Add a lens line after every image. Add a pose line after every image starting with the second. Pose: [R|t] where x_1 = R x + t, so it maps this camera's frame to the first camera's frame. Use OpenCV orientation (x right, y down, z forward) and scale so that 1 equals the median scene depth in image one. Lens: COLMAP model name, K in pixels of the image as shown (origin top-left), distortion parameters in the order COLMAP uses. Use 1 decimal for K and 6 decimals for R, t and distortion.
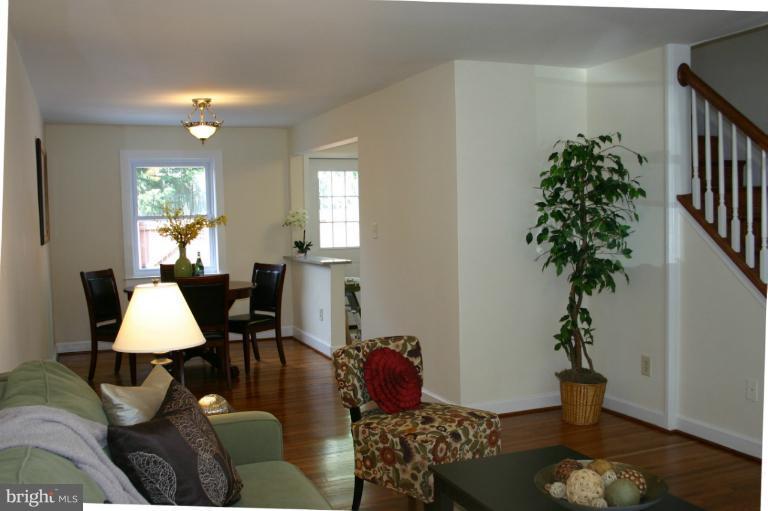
lens RADIAL K [[785.5, 0, 384.4], [0, 785.5, 255.9], [0, 0, 1]] dist [0.006823, 0.000000]
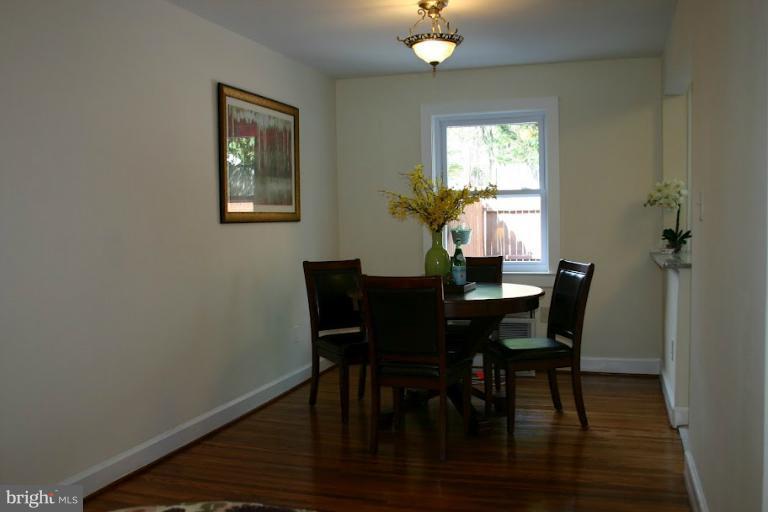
lens RADIAL K [[785.5, 0, 383.7], [0, 785.5, 252.2], [0, 0, 1]] dist [0.006823, 0.000000]
pose [[0.782113, 0.034023, -0.622207, 0.127925], [-0.034639, 0.999338, 0.011104, 0.000723], [0.622173, 0.012868, 0.782774, 0.421777]]
